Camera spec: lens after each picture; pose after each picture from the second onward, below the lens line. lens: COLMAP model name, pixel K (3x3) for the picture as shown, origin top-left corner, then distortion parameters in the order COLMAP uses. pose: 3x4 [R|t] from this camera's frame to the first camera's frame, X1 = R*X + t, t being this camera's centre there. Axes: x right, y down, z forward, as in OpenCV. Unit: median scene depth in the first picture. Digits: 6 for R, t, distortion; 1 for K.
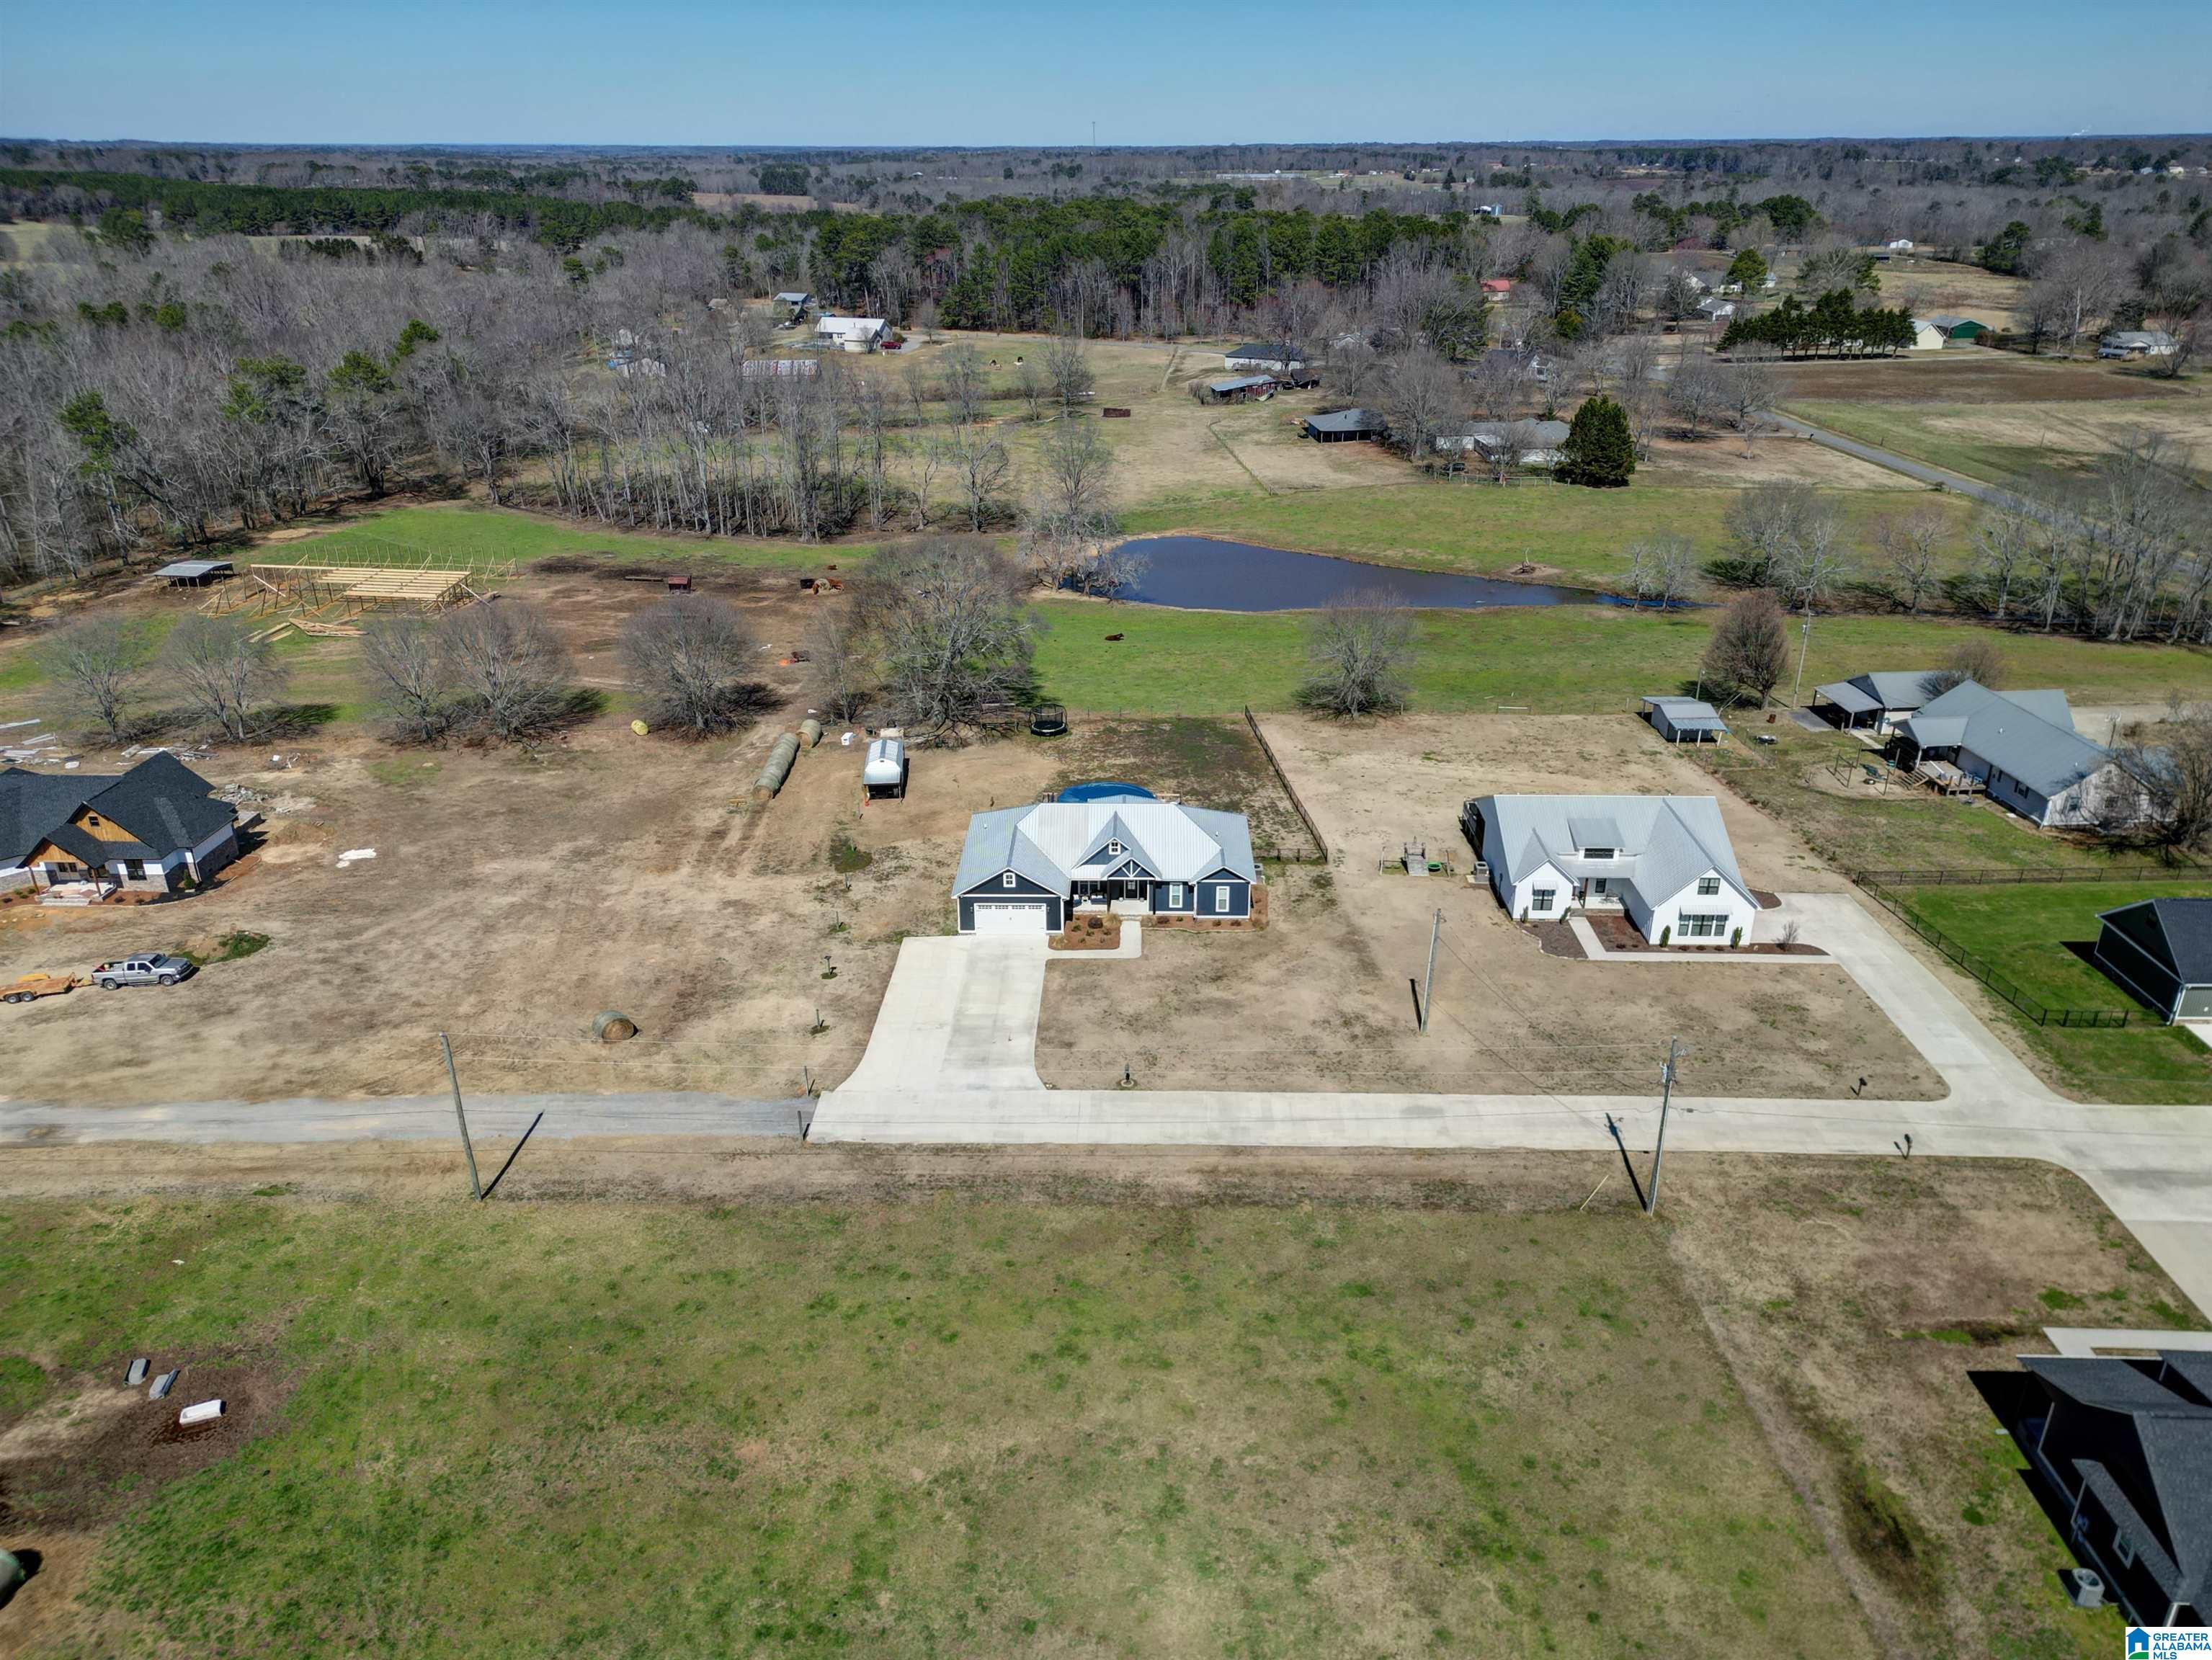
lens RADIAL K [[1569.7, 0, 1100.8], [0, 1569.7, 838.6], [0, 0, 1]] dist [0.069099, -0.054321]
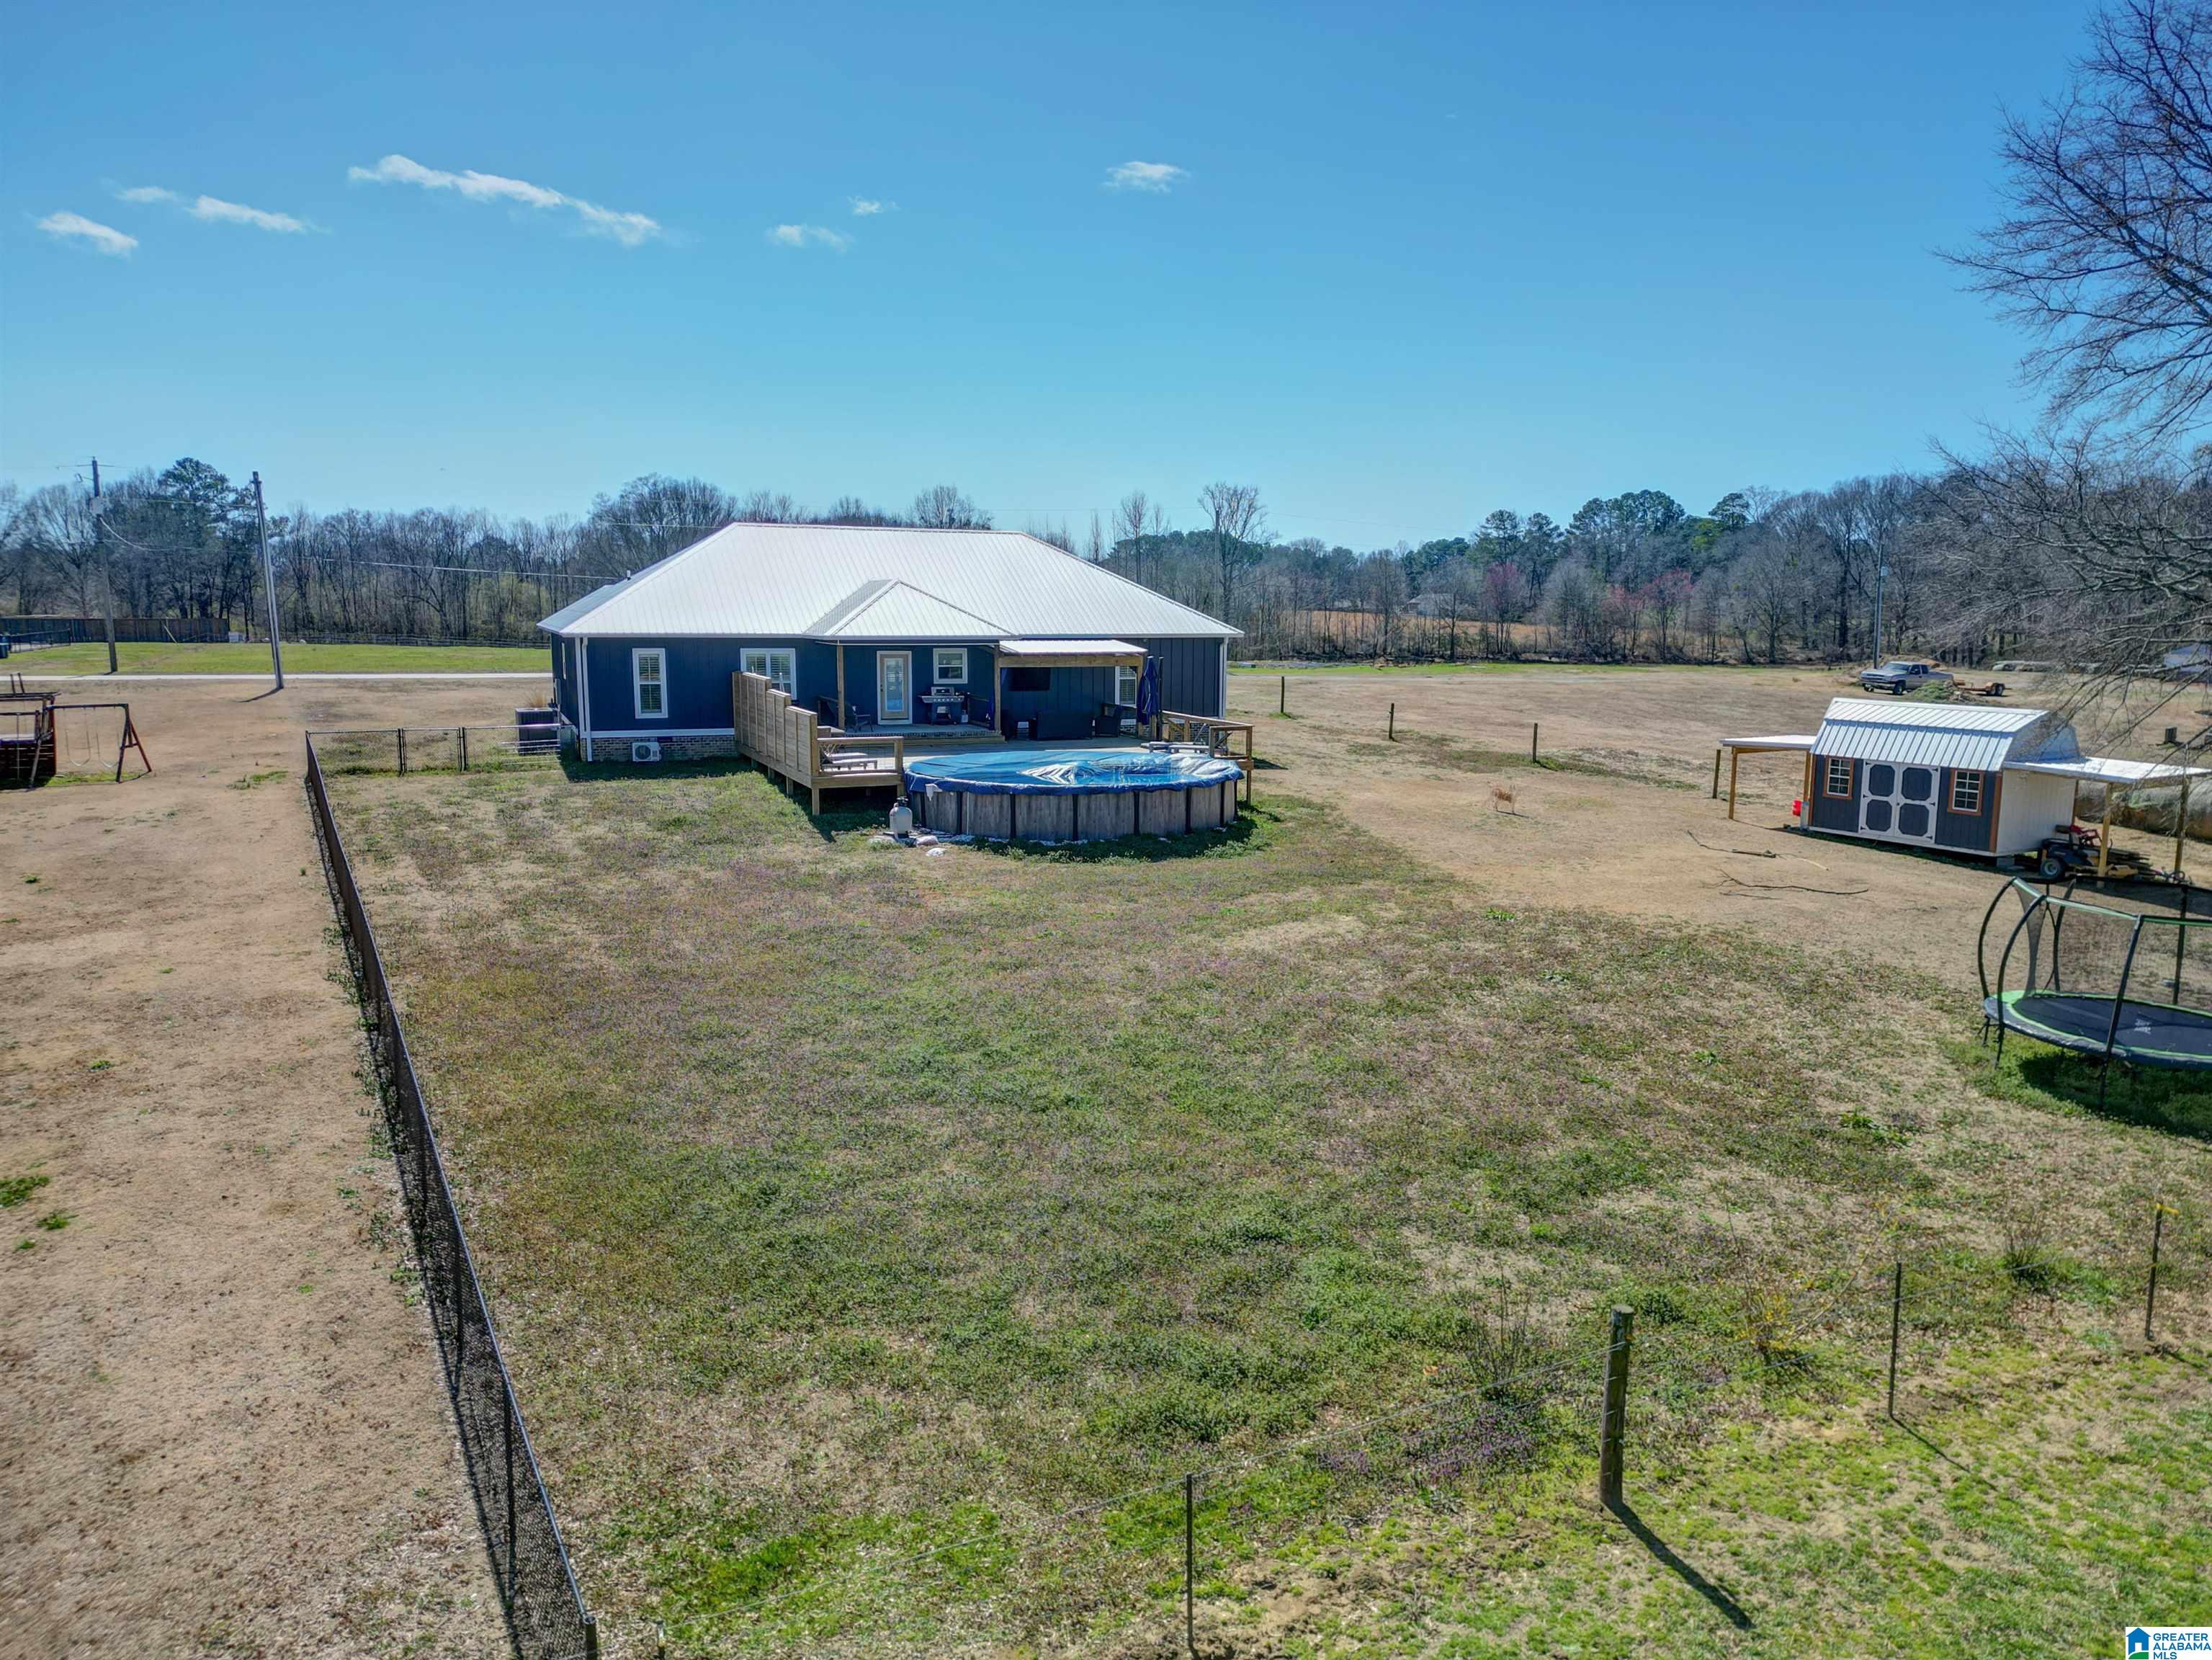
lens RADIAL K [[1570.0, 0, 1125.2], [0, 1570.0, 837.2], [0, 0, 1]] dist [0.069099, -0.054321]
pose [[-0.907724, 0.058666, -0.415446, 0.140367], [-0.168035, 0.856465, 0.488090, -0.192796], [0.384449, 0.512861, -0.767576, 1.484884]]
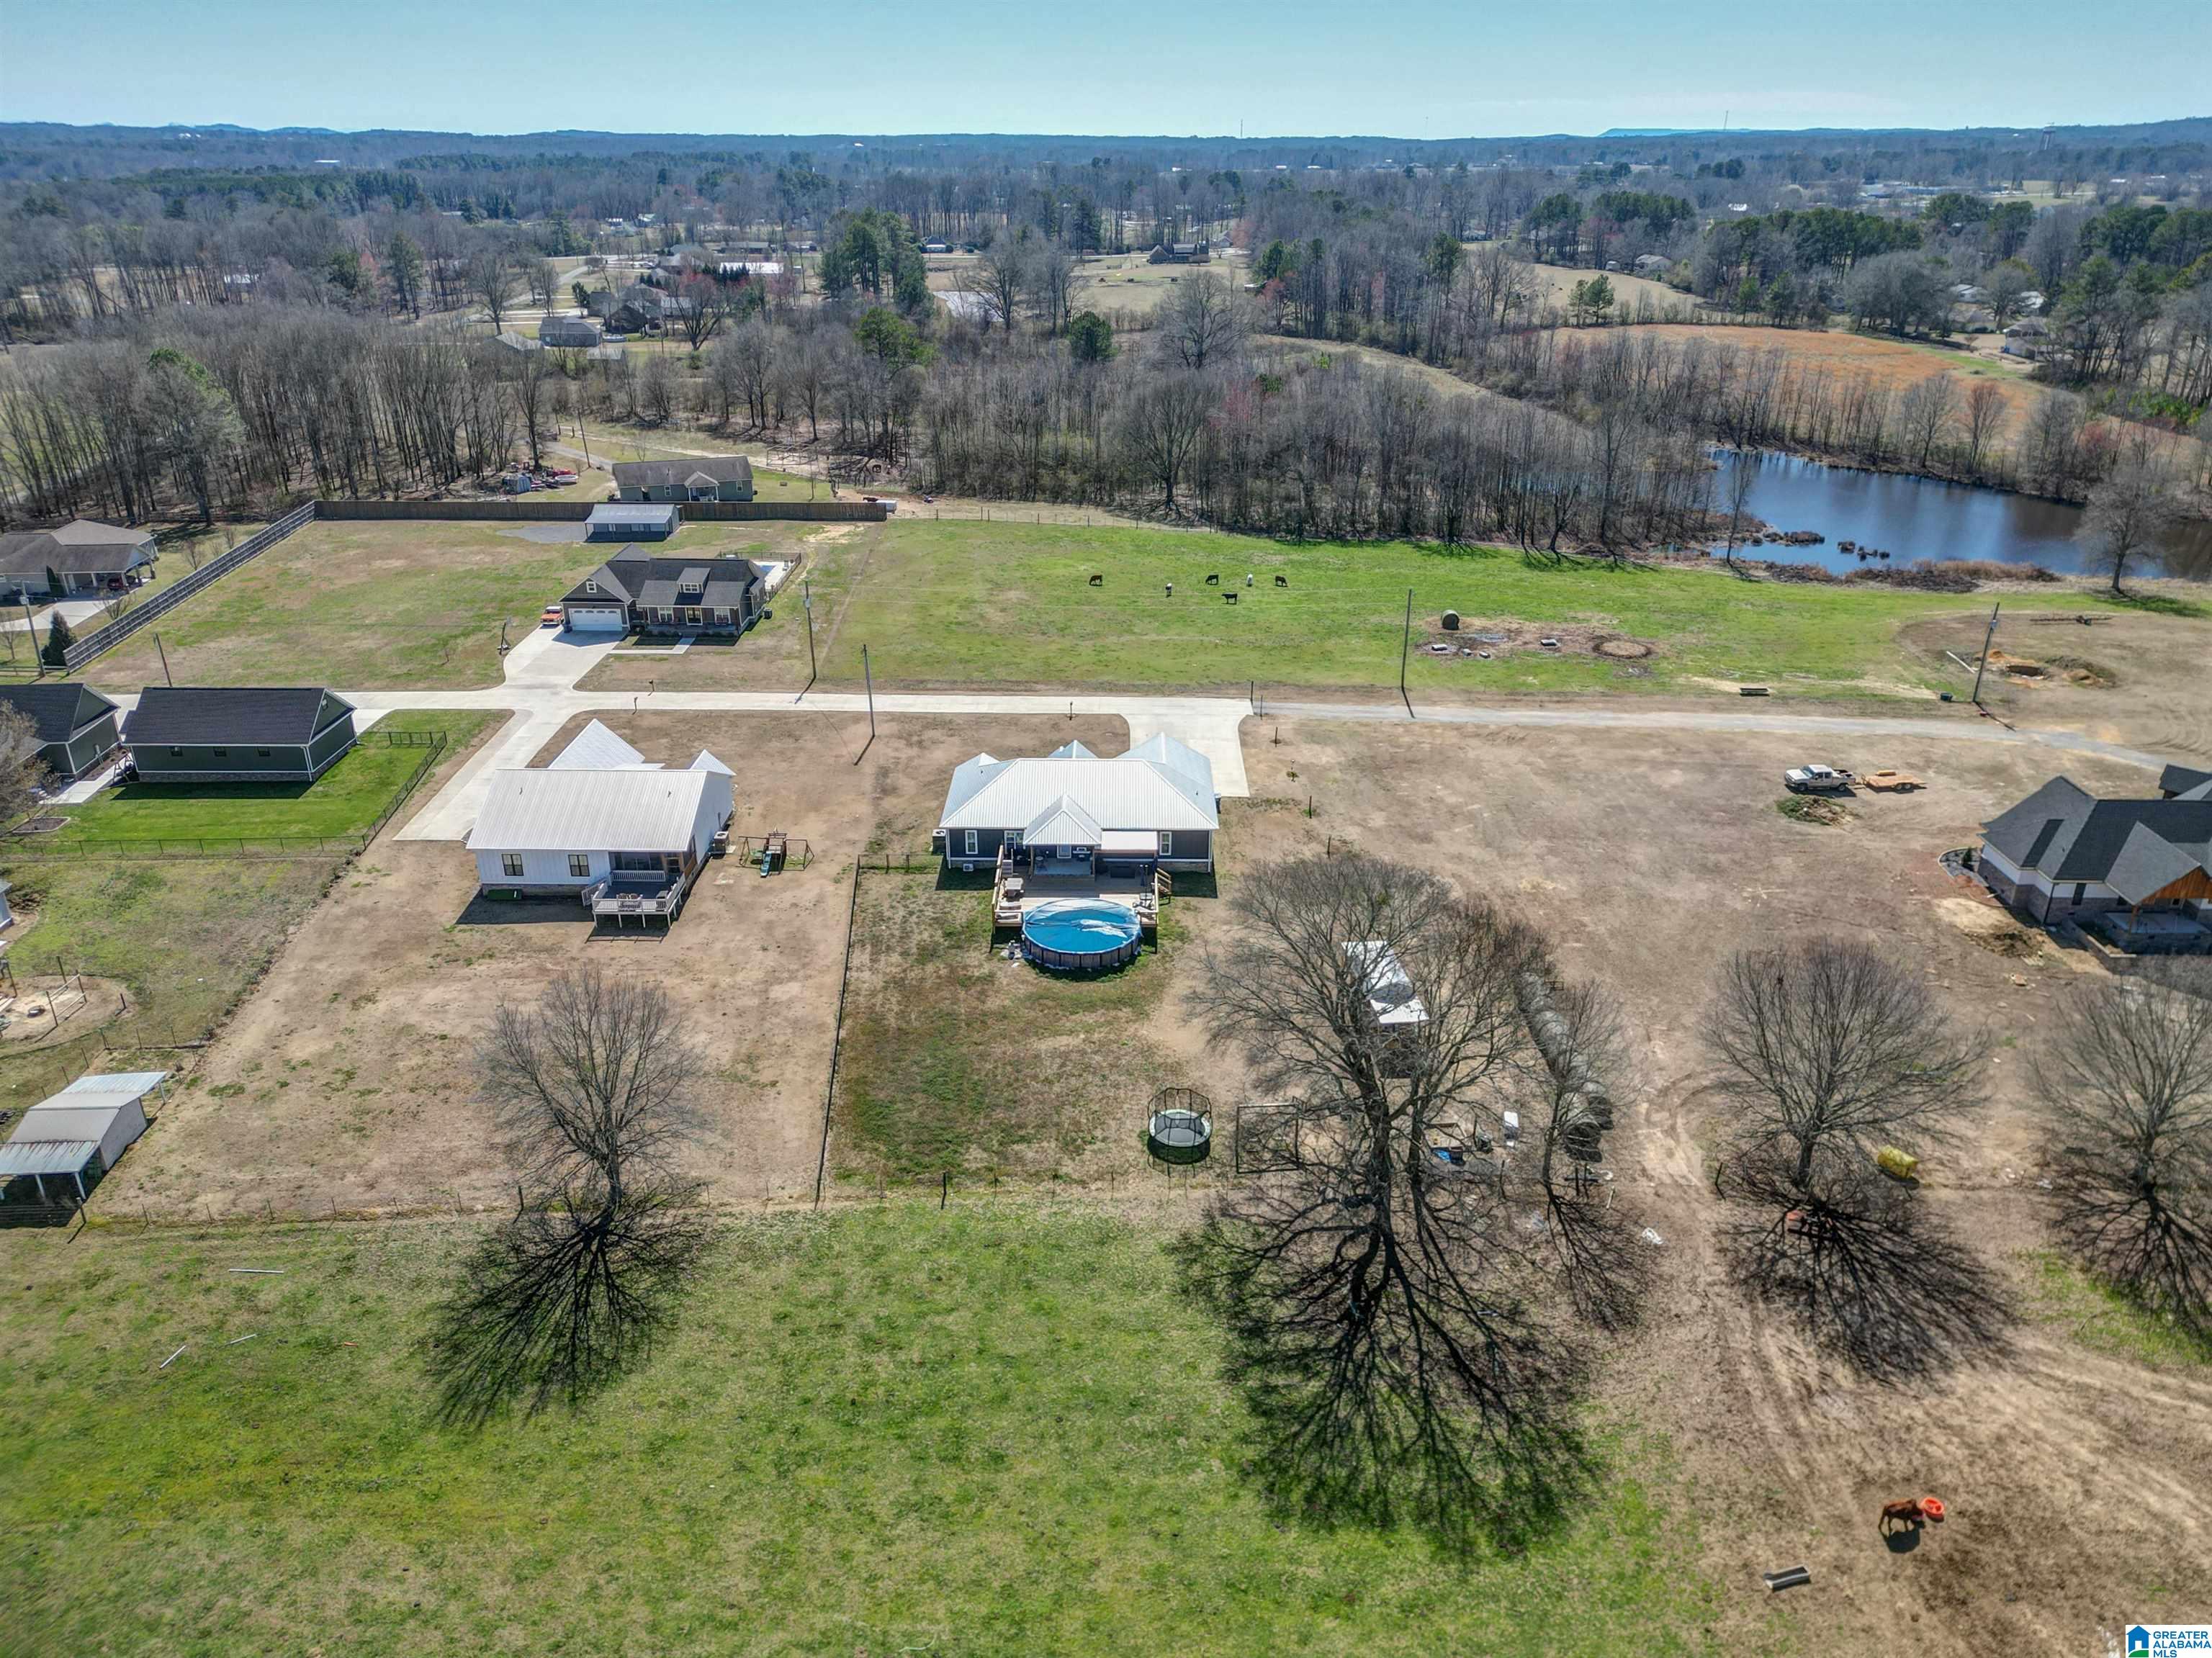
lens RADIAL K [[1569.6, 0, 1113.8], [0, 1569.6, 828.6], [0, 0, 1]] dist [0.069099, -0.054321]
pose [[-0.999789, 0.006462, -0.019523, 0.003090], [-0.009727, 0.687806, 0.725830, -0.803064], [0.018118, 0.725866, -0.687597, 1.847697]]
